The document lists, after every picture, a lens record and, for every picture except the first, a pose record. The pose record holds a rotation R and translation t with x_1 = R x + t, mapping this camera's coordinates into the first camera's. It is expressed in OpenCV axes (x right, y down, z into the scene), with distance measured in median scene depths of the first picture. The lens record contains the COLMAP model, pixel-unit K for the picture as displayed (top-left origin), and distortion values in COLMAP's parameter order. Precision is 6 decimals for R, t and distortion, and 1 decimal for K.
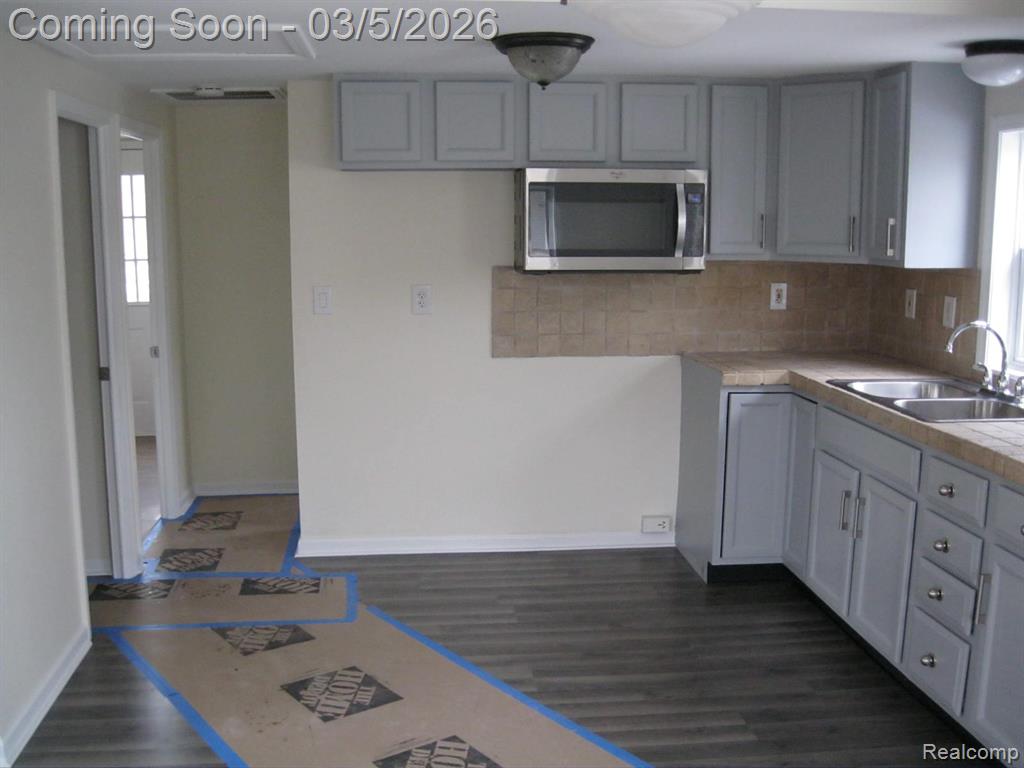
lens RADIAL K [[1068.0, 0, 508.8], [0, 1068.0, 384.7], [0, 0, 1]] dist [-0.095205, 0.000000]
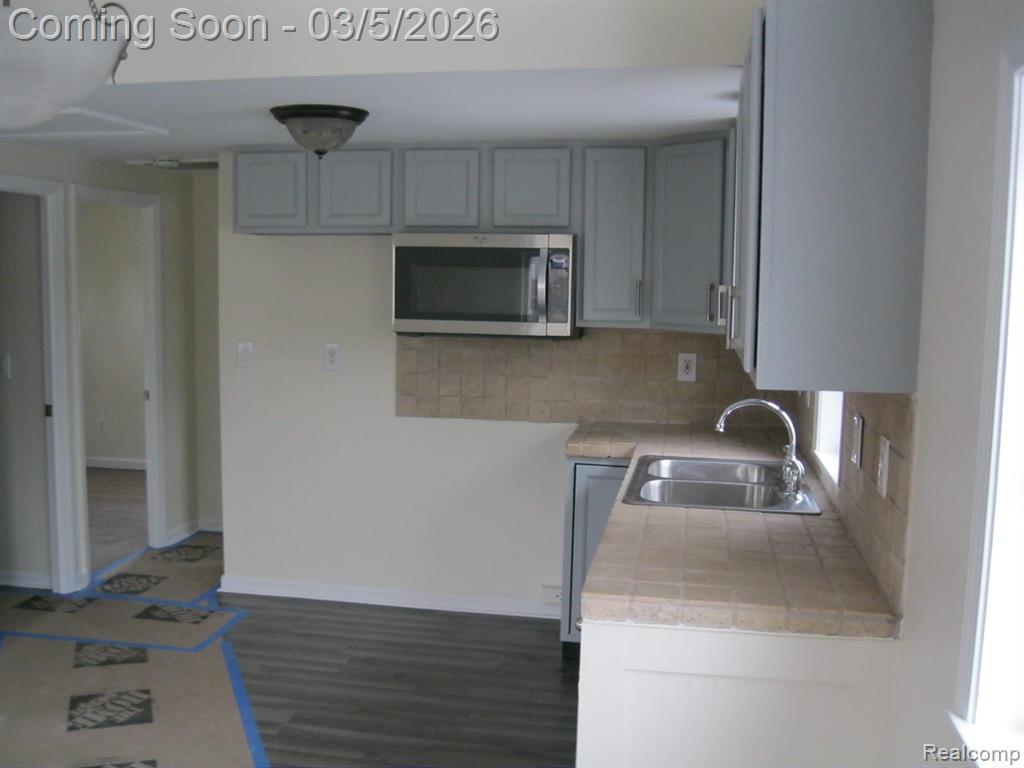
lens RADIAL K [[1068.0, 0, 510.0], [0, 1068.0, 403.2], [0, 0, 1]] dist [-0.095205, 0.000000]
pose [[0.959307, 0.048887, -0.278100, 0.413870], [-0.060673, 0.997581, -0.033929, -0.010432], [0.275768, 0.049421, 0.959953, 0.047976]]
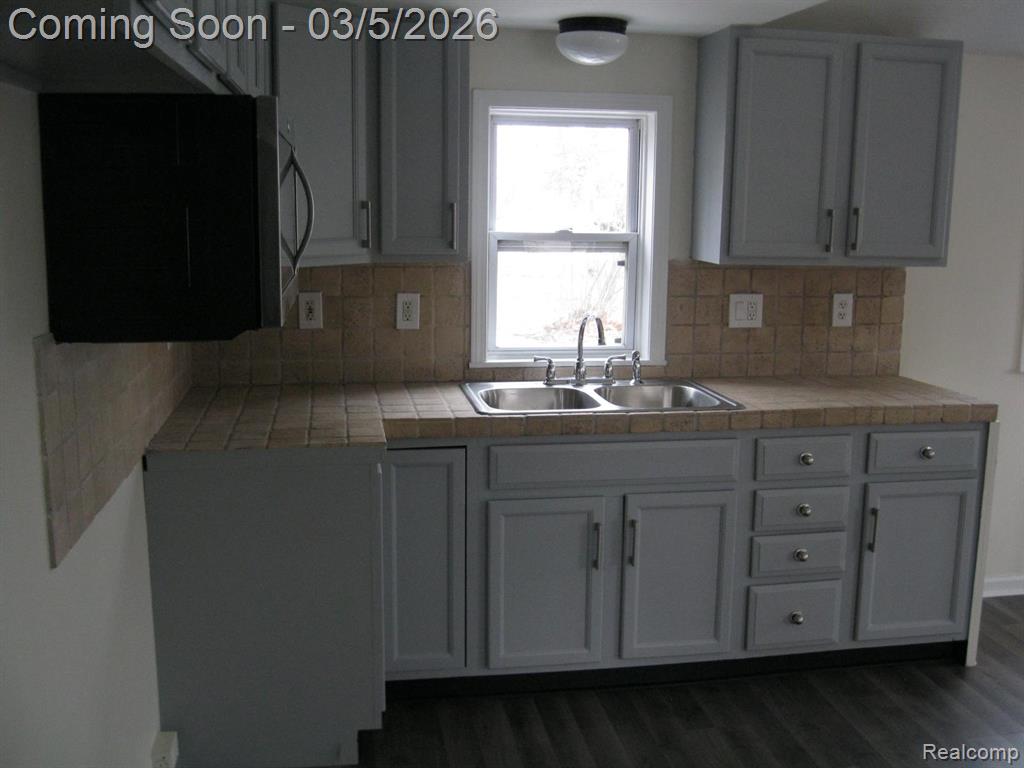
lens RADIAL K [[1068.0, 0, 509.4], [0, 1068.0, 381.2], [0, 0, 1]] dist [-0.095205, 0.000000]
pose [[-0.061708, -0.170982, 0.983340, -0.435875], [0.147177, 0.972889, 0.178400, -0.151763], [-0.987183, 0.155734, -0.034871, 0.924353]]
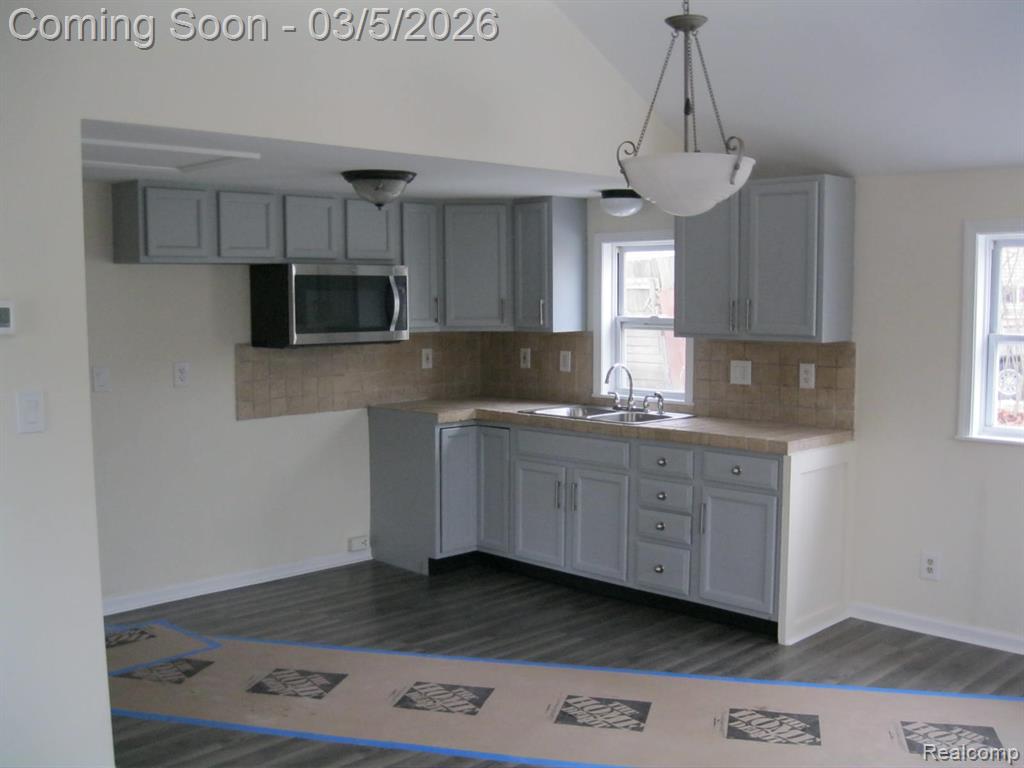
lens RADIAL K [[1068.0, 0, 515.5], [0, 1068.0, 390.5], [0, 0, 1]] dist [-0.095205, 0.000000]
pose [[0.772634, -0.060984, 0.631916, -0.574057], [0.104105, 0.994072, -0.031353, 0.011656], [-0.626258, 0.090010, 0.774402, -0.120853]]
